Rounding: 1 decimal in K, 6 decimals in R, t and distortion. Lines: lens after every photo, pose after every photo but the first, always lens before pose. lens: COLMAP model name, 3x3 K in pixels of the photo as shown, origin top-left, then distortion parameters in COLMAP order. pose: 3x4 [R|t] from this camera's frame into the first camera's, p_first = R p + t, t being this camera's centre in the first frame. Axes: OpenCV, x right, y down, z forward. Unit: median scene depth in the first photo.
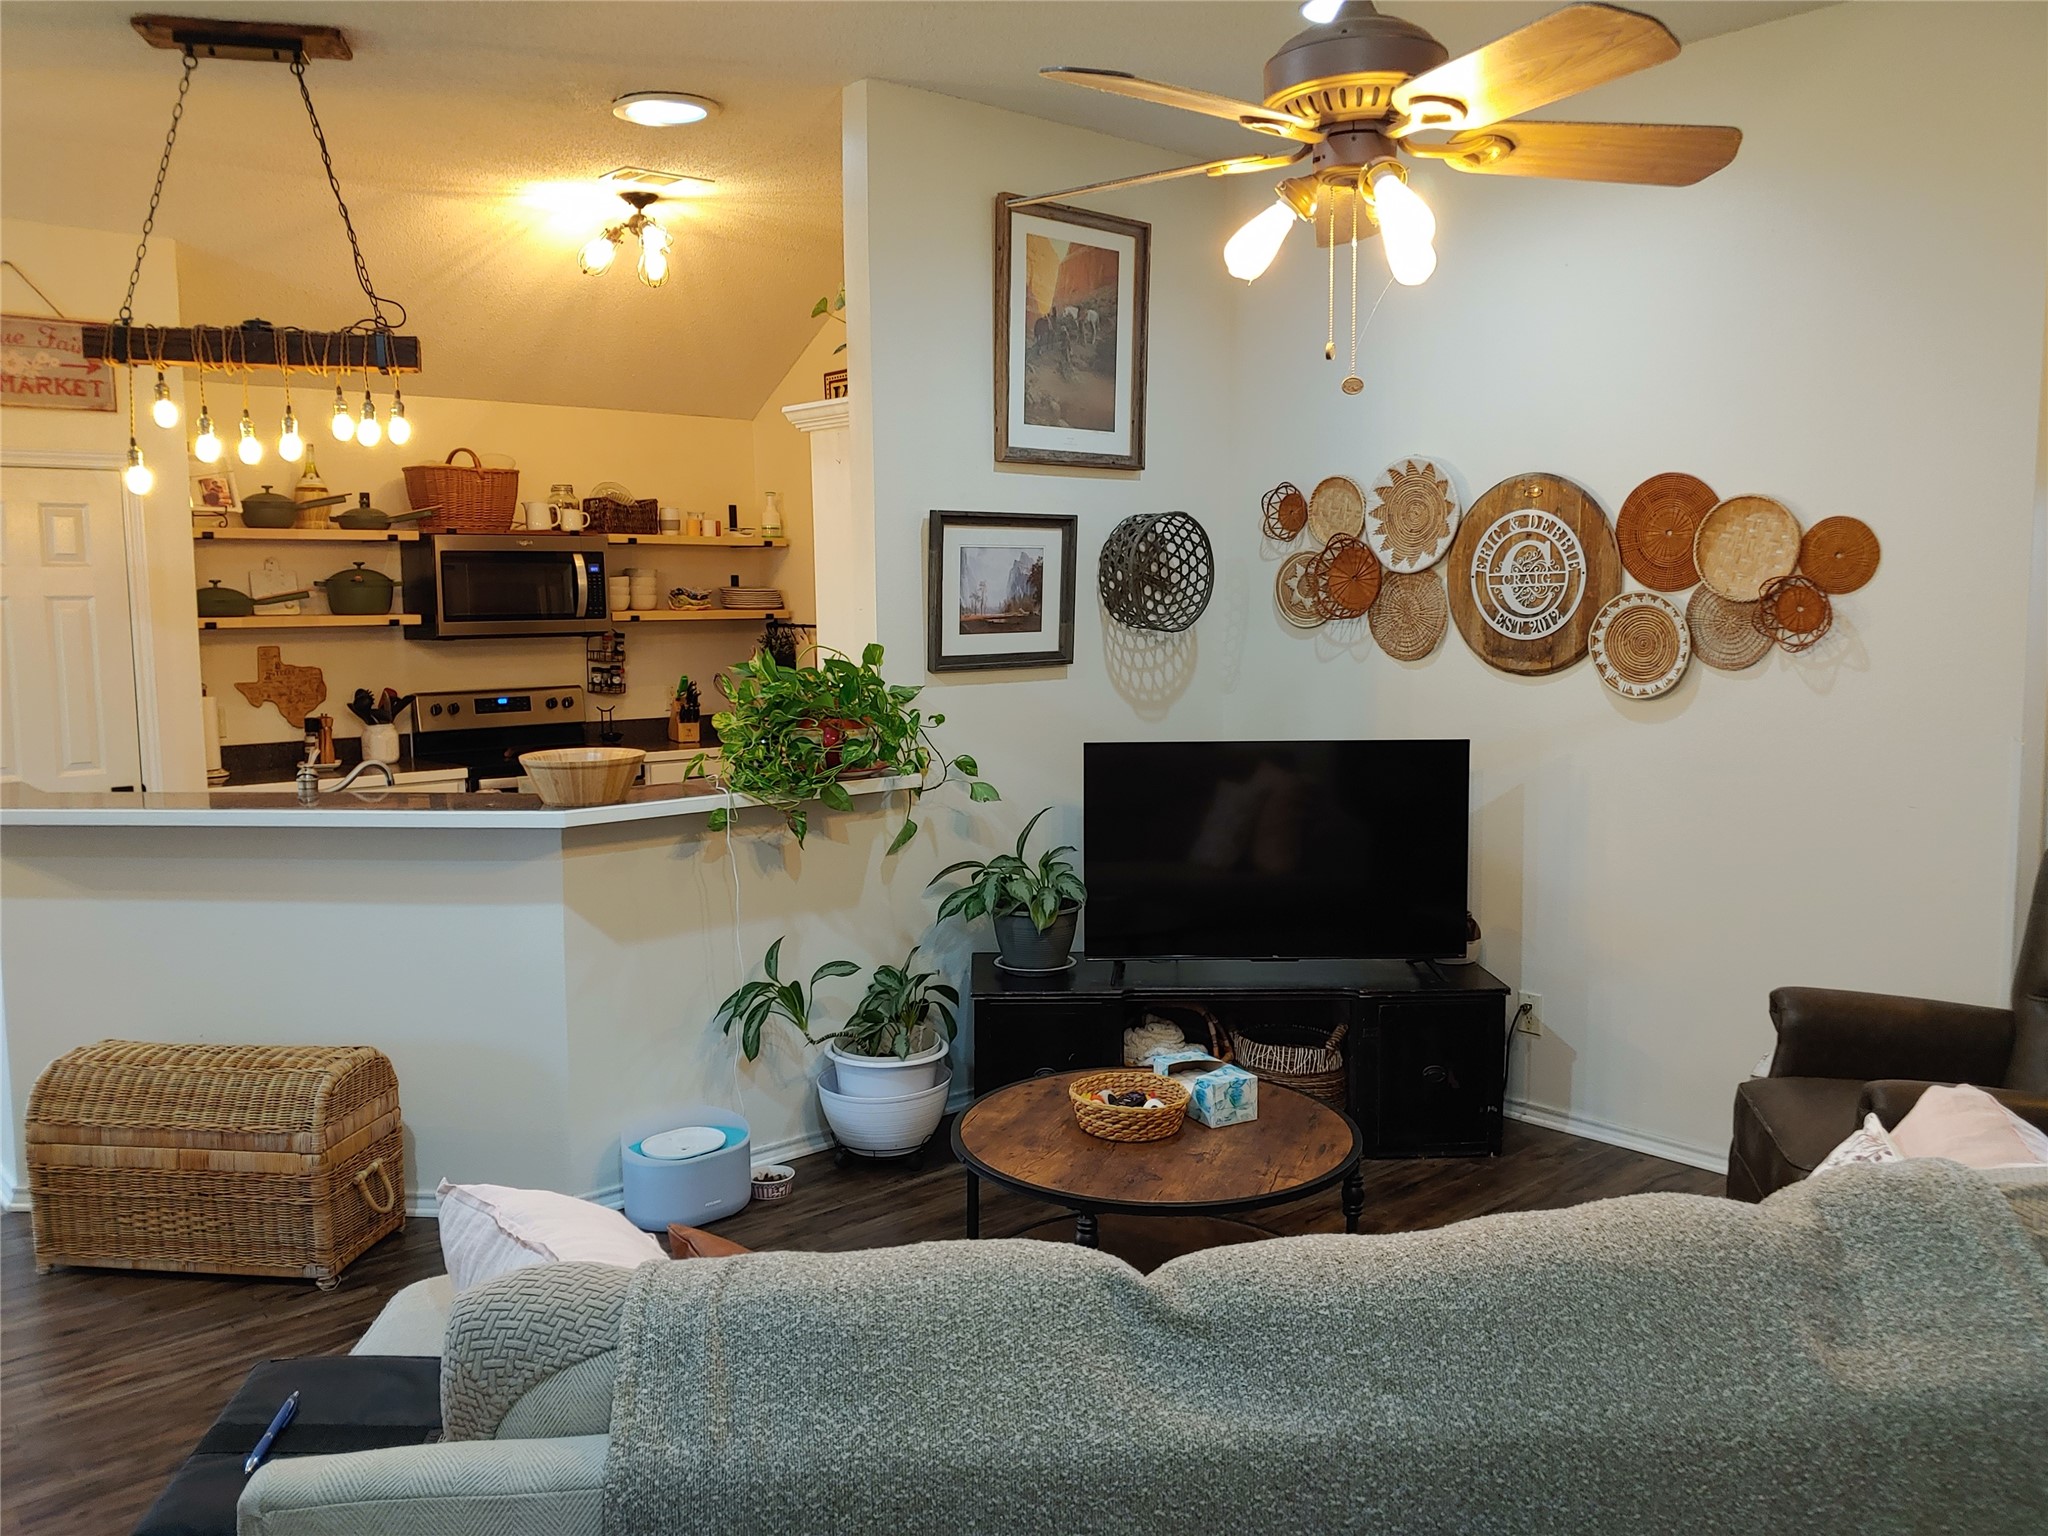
lens RADIAL K [[1593.1, 0, 1031.8], [0, 1593.1, 763.6], [0, 0, 1]] dist [-0.018421, 0.009556]
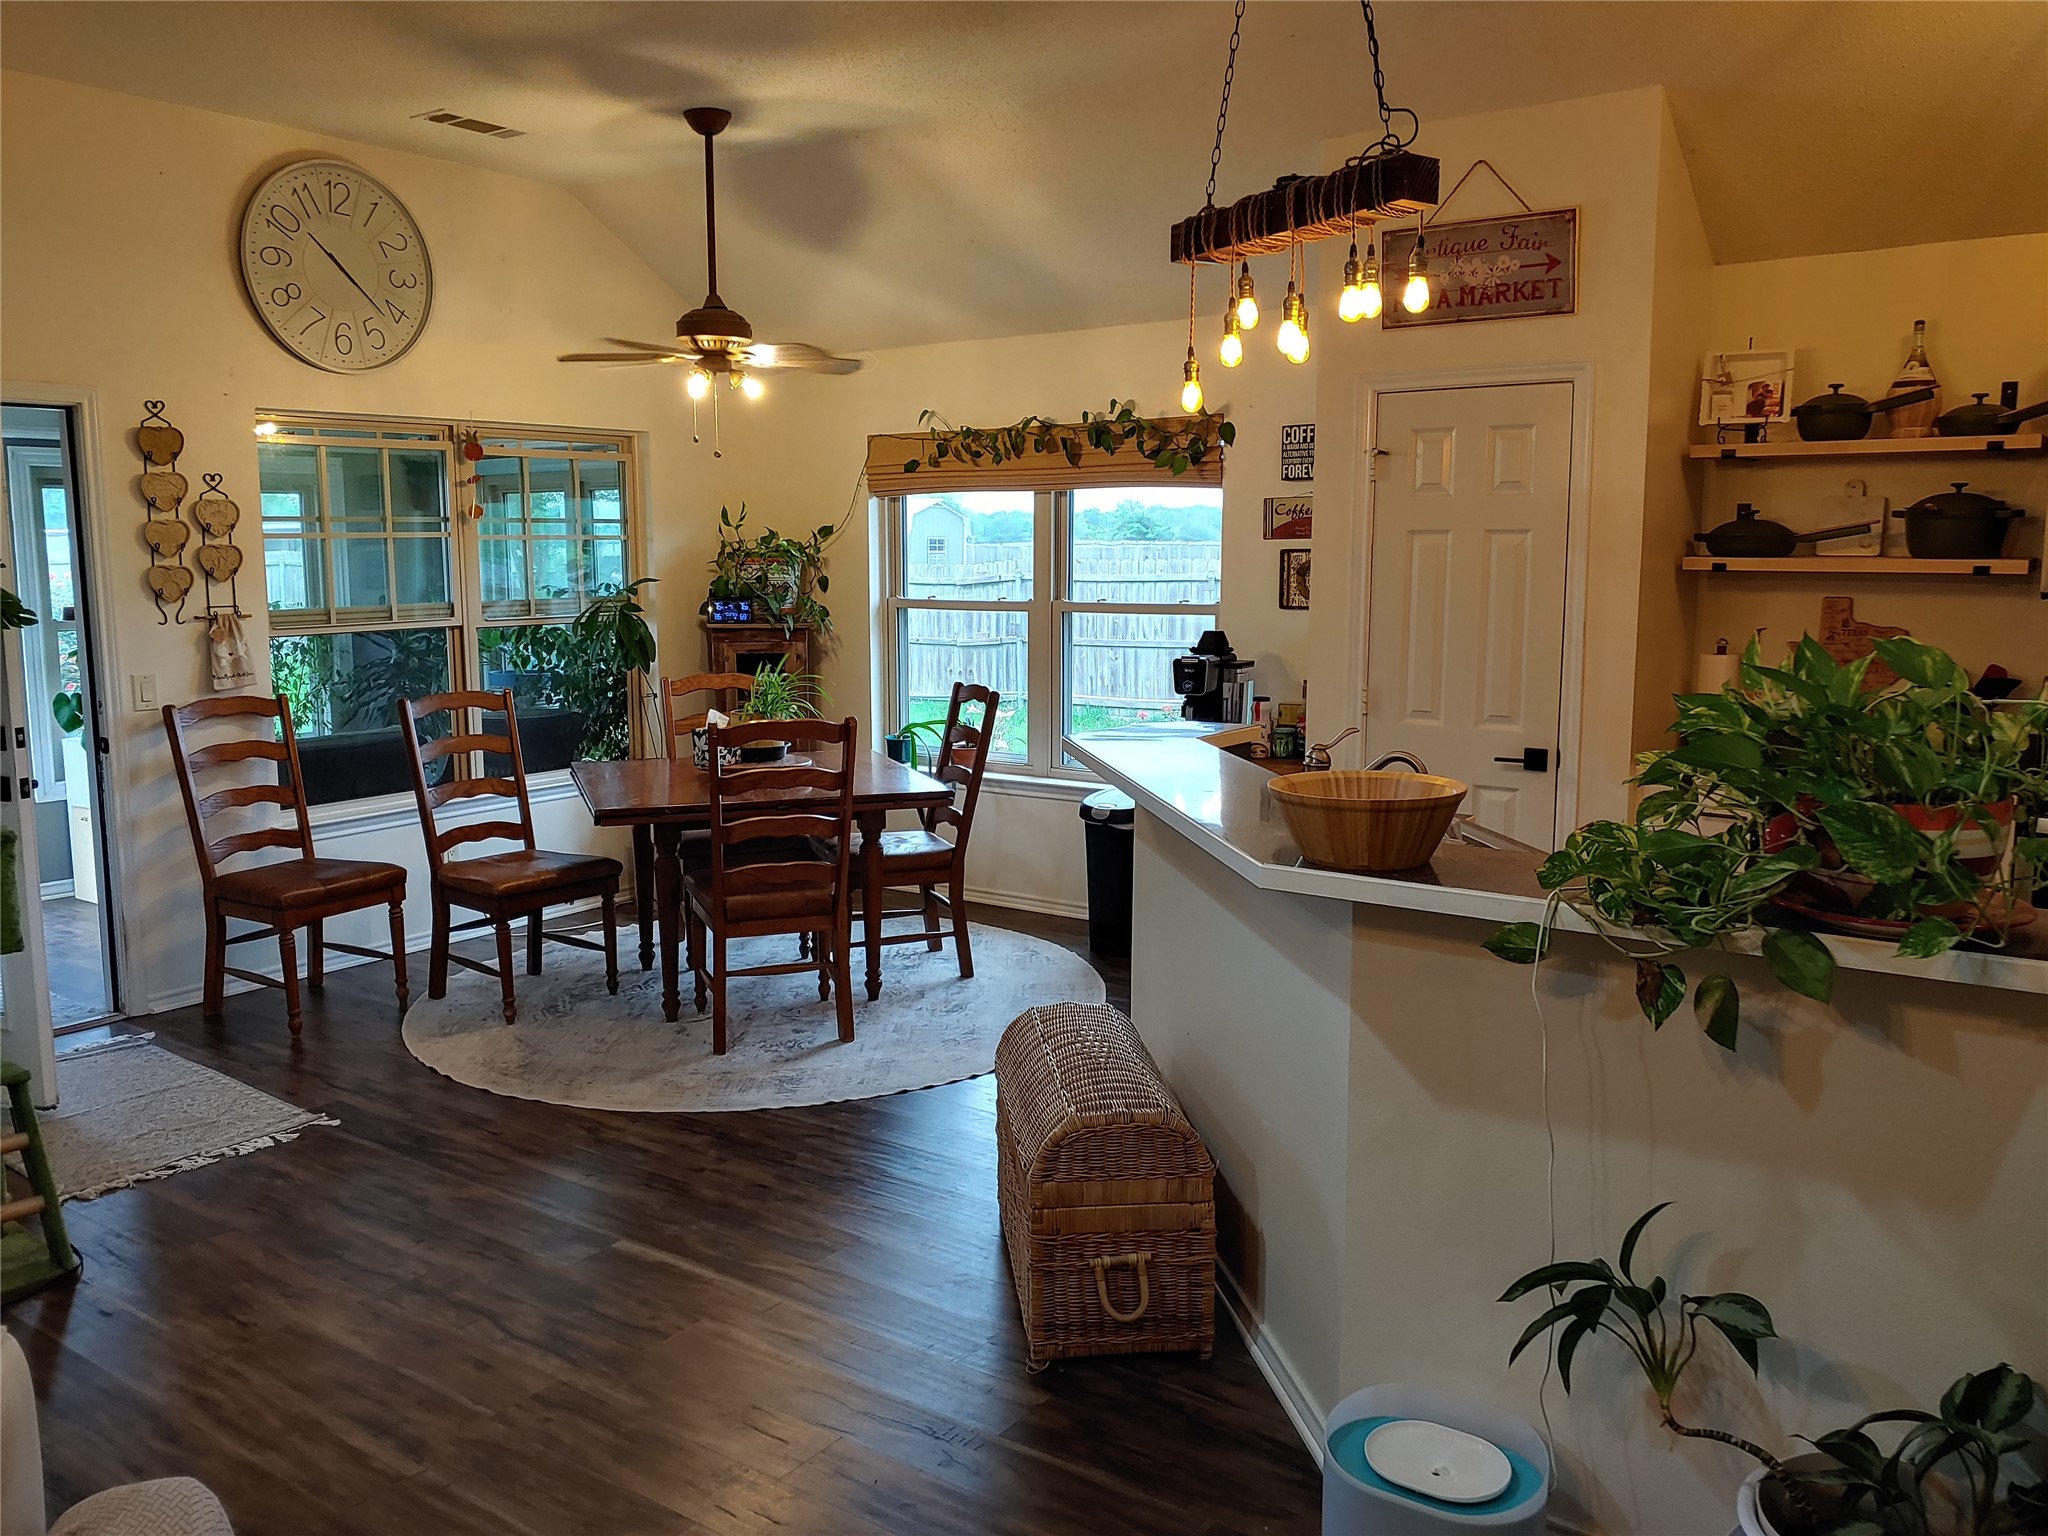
lens RADIAL K [[1593.1, 0, 987.1], [0, 1593.1, 750.2], [0, 0, 1]] dist [-0.018421, 0.009556]
pose [[0.210513, 0.133612, -0.968417, 0.262307], [-0.103054, 0.988129, 0.113930, -0.067495], [0.972144, 0.075816, 0.221783, 0.647985]]
